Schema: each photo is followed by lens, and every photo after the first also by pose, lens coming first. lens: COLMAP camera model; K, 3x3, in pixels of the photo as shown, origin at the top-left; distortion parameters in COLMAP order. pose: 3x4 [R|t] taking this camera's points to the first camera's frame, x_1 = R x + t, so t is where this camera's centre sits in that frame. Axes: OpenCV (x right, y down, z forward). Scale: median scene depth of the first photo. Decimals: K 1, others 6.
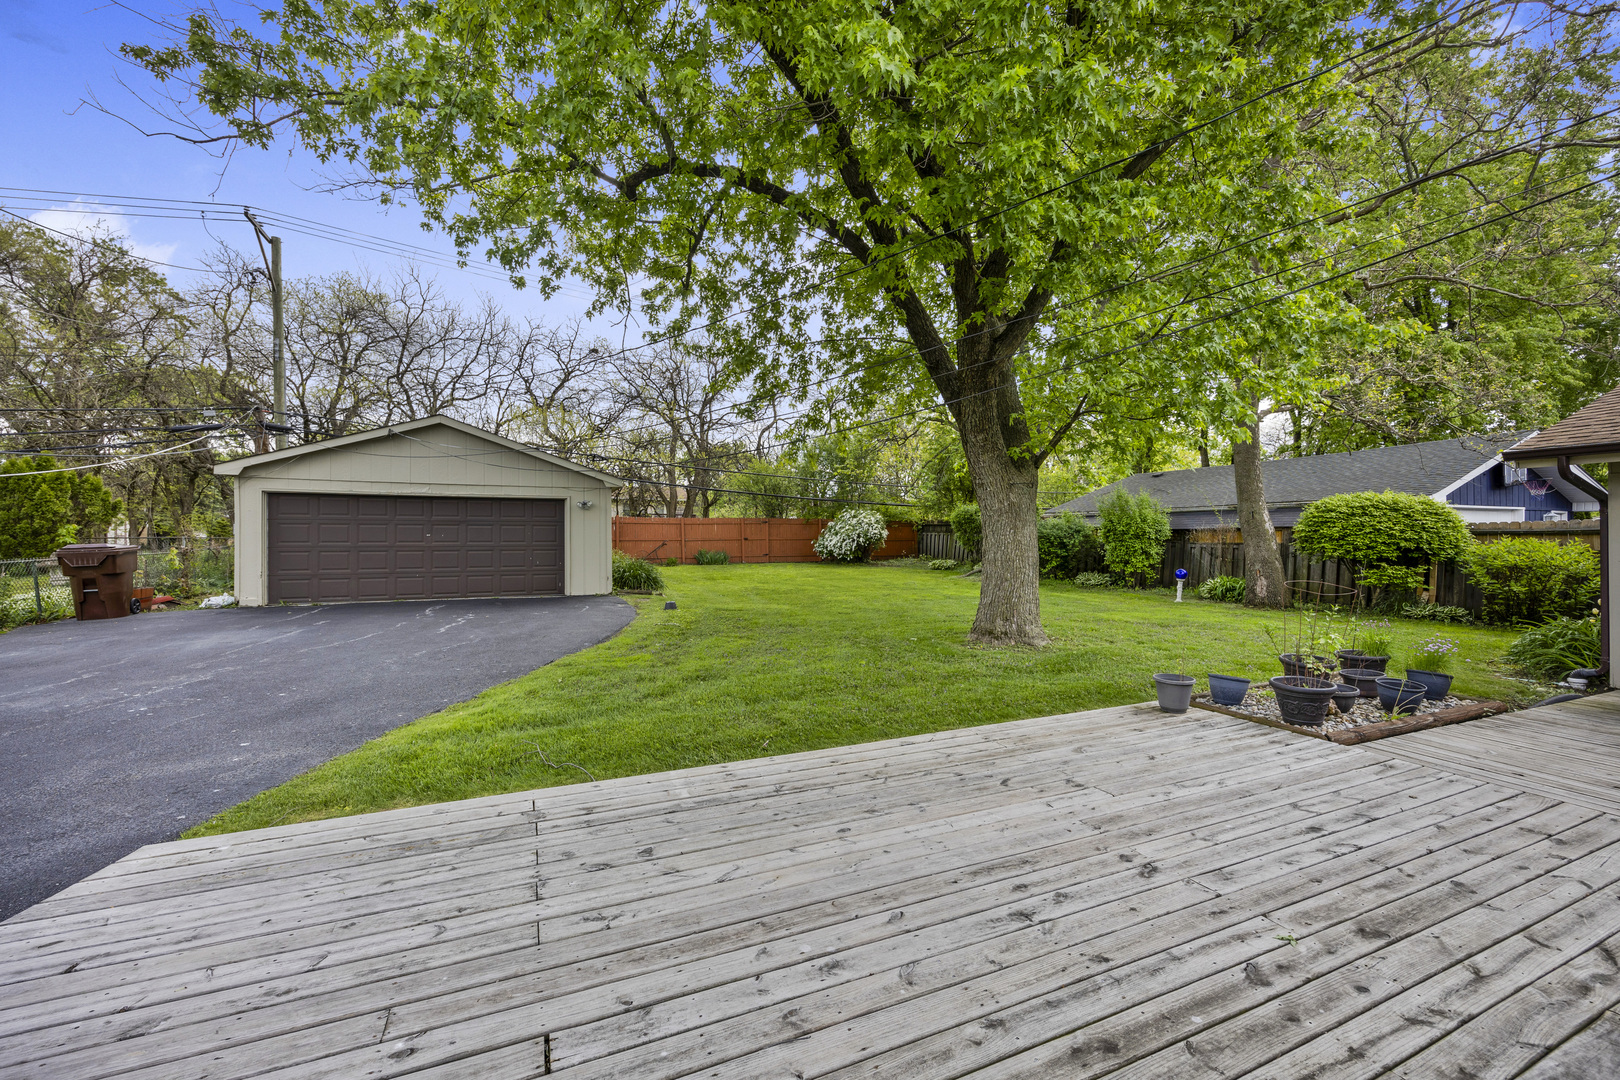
lens RADIAL K [[646.3, 0, 807.2], [0, 646.3, 540.6], [0, 0, 1]] dist [0.000509, -0.000771]
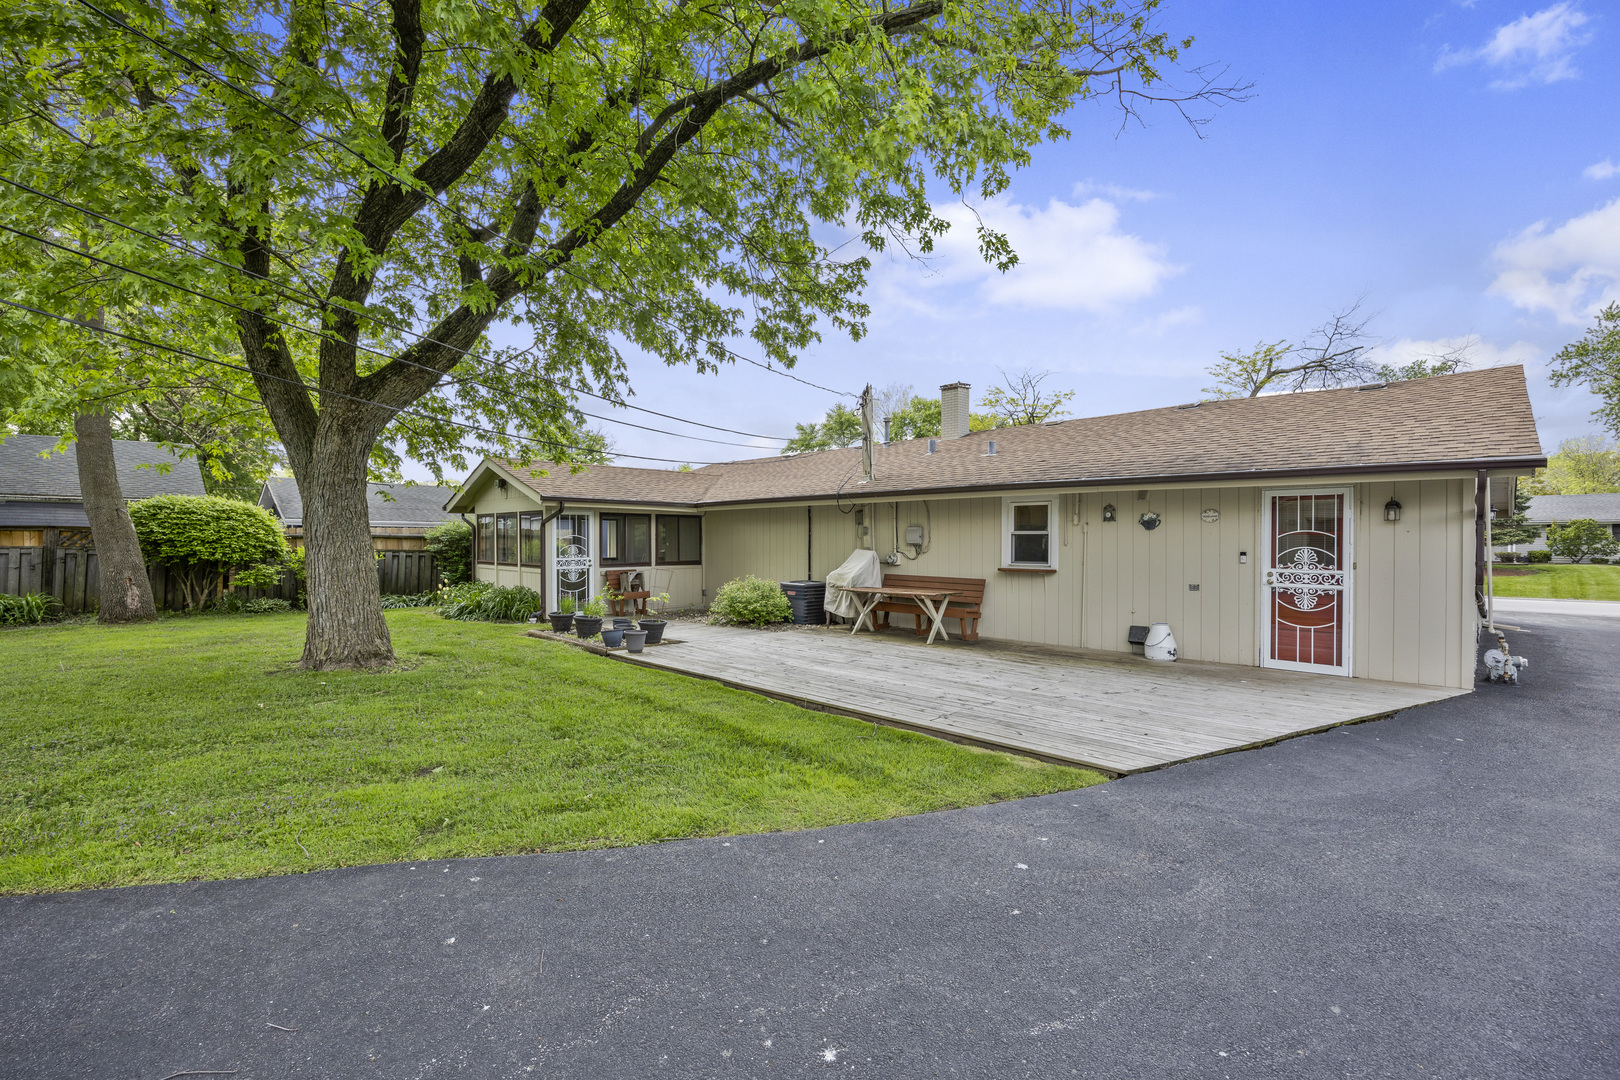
lens RADIAL K [[689.0, 0, 813.6], [0, 689.0, 541.4], [0, 0, 1]] dist [-0.012511, 0.000185]
pose [[-0.364995, -0.002406, 0.931006, -1.937387], [-0.001495, 0.999997, 0.001999, -0.027014], [-0.931008, -0.000662, -0.364997, 1.949154]]
